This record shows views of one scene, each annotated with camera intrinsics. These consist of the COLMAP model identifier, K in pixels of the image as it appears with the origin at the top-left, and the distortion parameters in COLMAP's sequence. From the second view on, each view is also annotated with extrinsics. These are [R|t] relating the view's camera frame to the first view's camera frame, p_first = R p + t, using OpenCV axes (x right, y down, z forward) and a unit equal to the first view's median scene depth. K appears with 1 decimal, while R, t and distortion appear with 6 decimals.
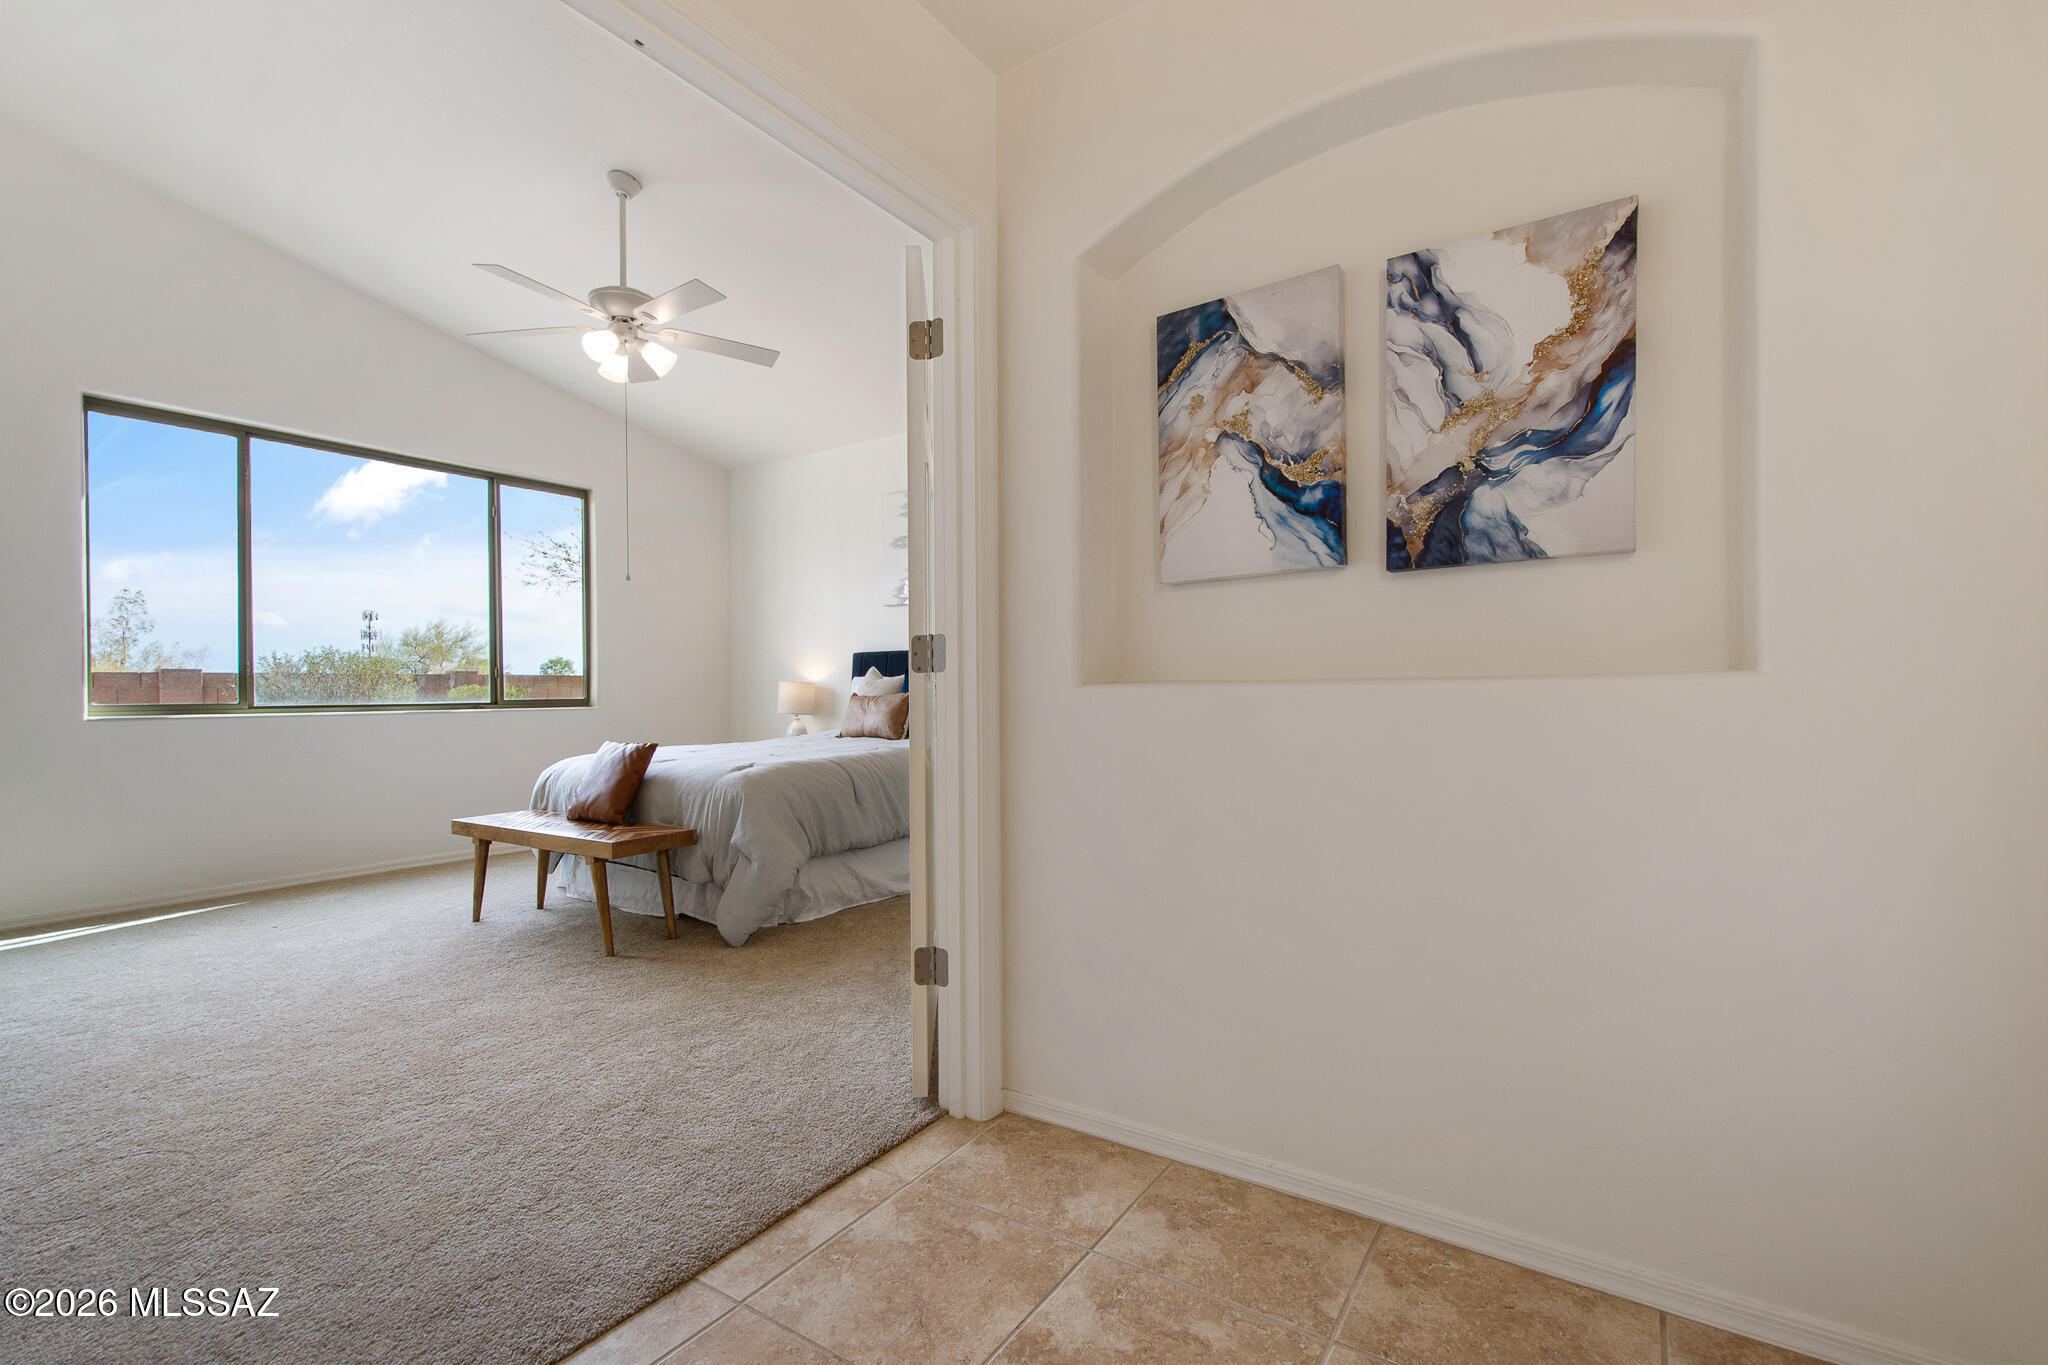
lens RADIAL K [[934.5, 0, 1035.7], [0, 934.5, 680.7], [0, 0, 1]] dist [0.028283, -0.008911]
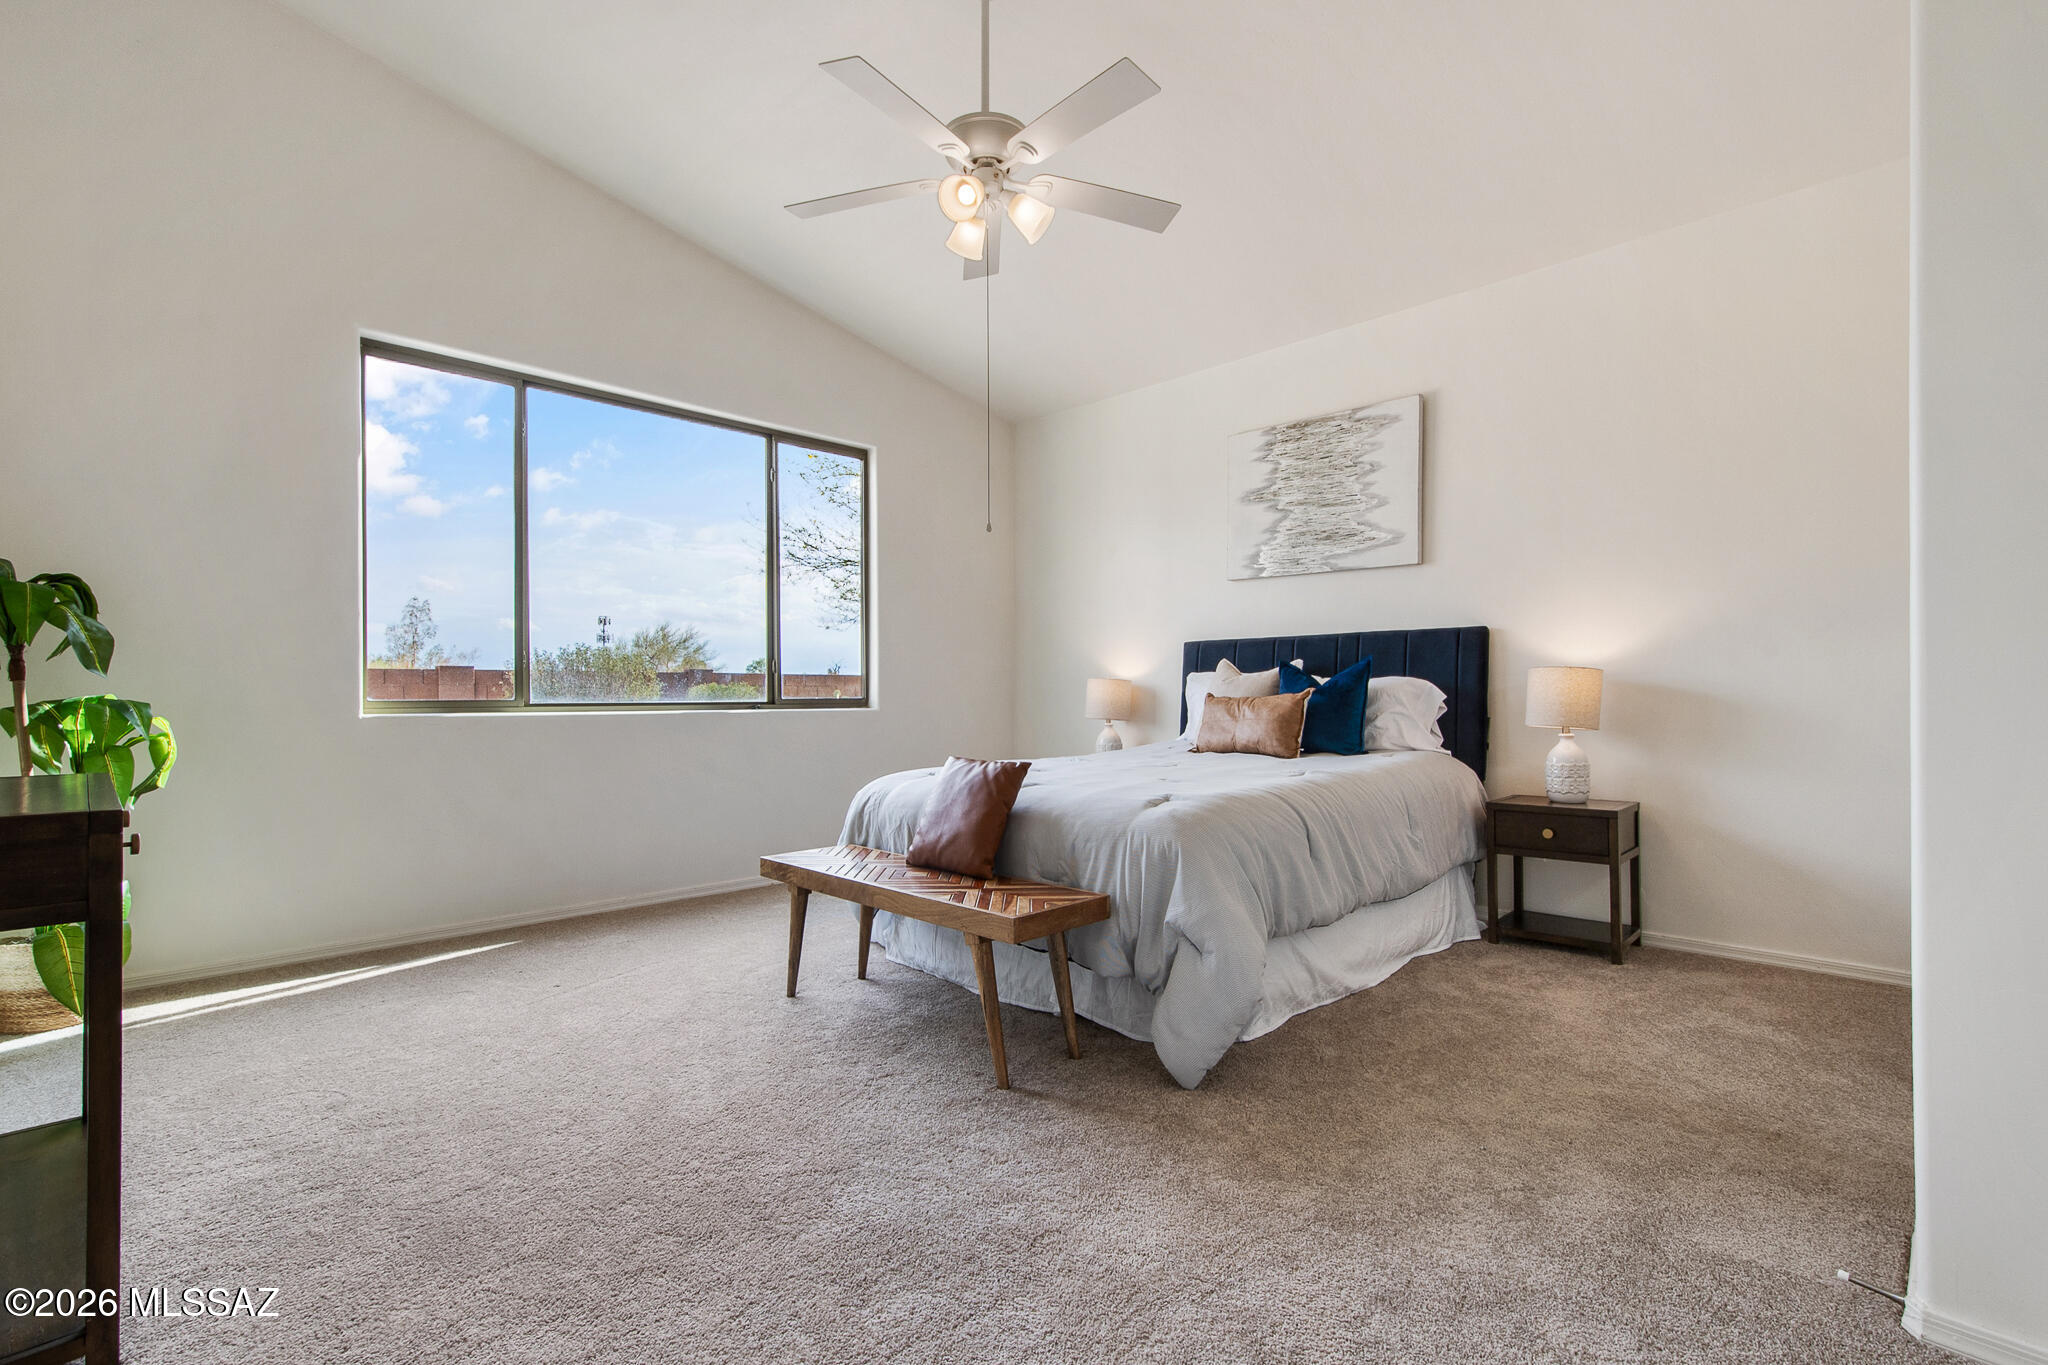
lens RADIAL K [[981.2, 0, 1024.0], [0, 981.2, 682.5], [0, 0, 1]] dist [0.017323, 0.000088]
pose [[0.977906, 0.004641, -0.208991, -0.253679], [-0.004690, 0.999989, 0.000264, 0.006929], [0.208990, 0.000722, 0.977917, 0.281497]]
